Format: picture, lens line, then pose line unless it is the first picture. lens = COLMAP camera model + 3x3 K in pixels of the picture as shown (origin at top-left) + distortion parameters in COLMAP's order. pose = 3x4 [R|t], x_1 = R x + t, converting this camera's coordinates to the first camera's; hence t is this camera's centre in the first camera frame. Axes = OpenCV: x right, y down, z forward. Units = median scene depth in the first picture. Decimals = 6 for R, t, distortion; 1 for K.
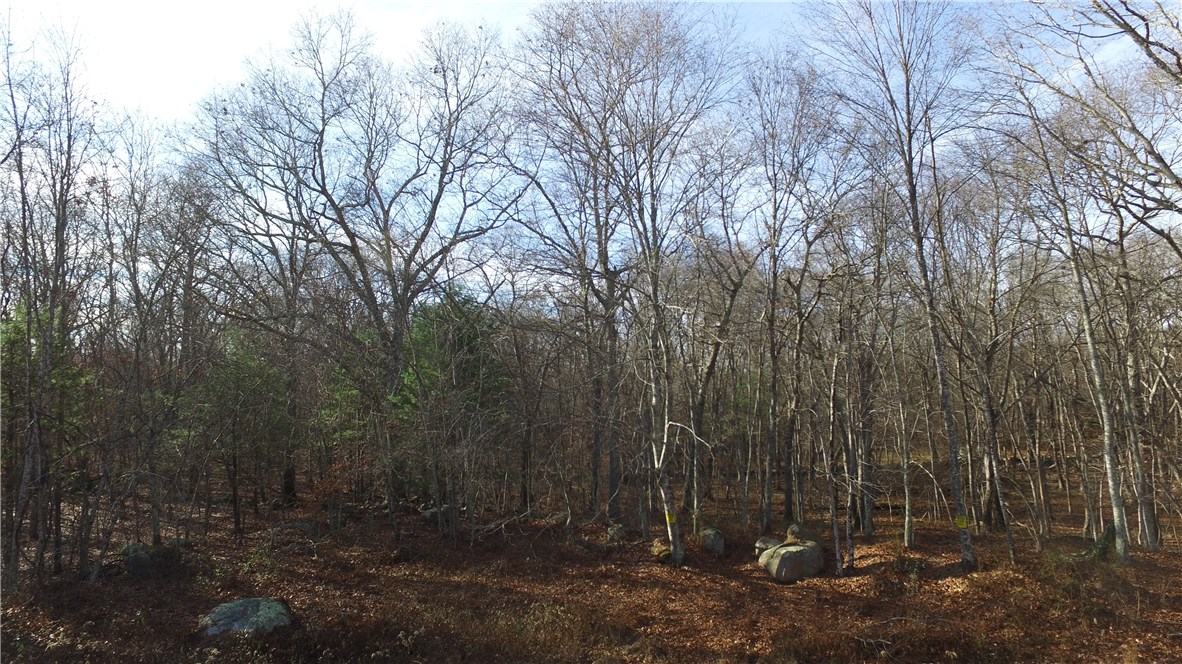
lens RADIAL K [[692.1, 0, 589.3], [0, 692.1, 329.8], [0, 0, 1]] dist [-0.120082, 0.086322]
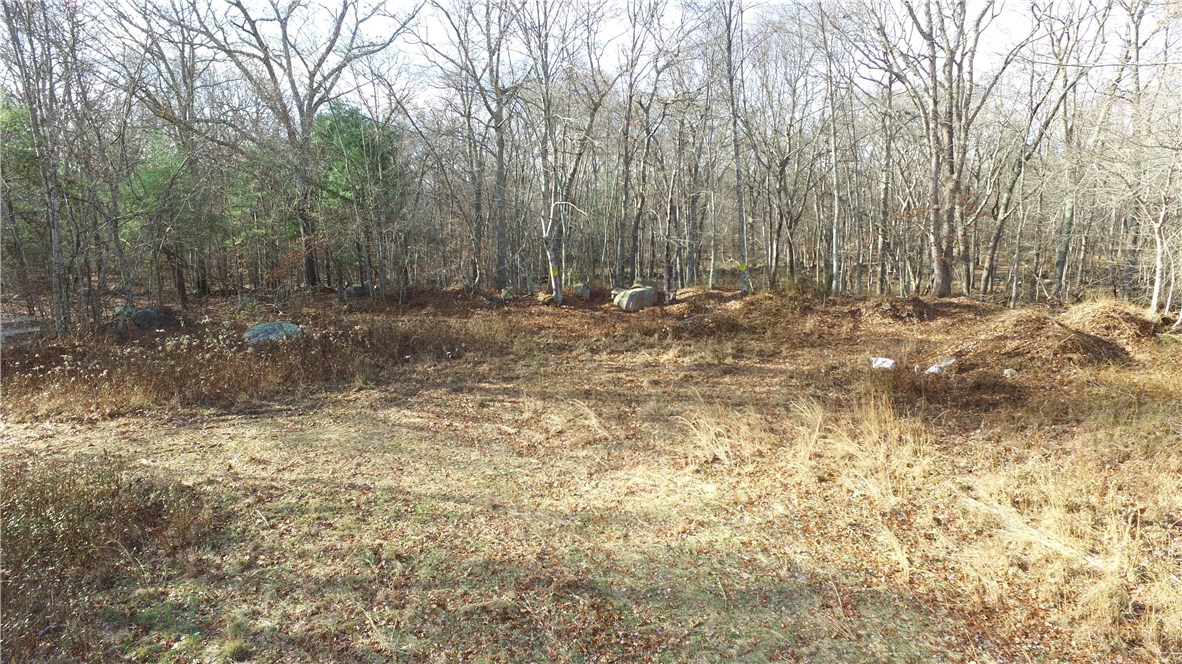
lens RADIAL K [[692.1, 0, 589.3], [0, 692.1, 329.8], [0, 0, 1]] dist [-0.120082, 0.086322]
pose [[0.975503, -0.023900, 0.218685, -0.119920], [-0.032931, 0.967015, 0.252580, 0.024744], [-0.217508, -0.253594, 0.942539, -0.377114]]
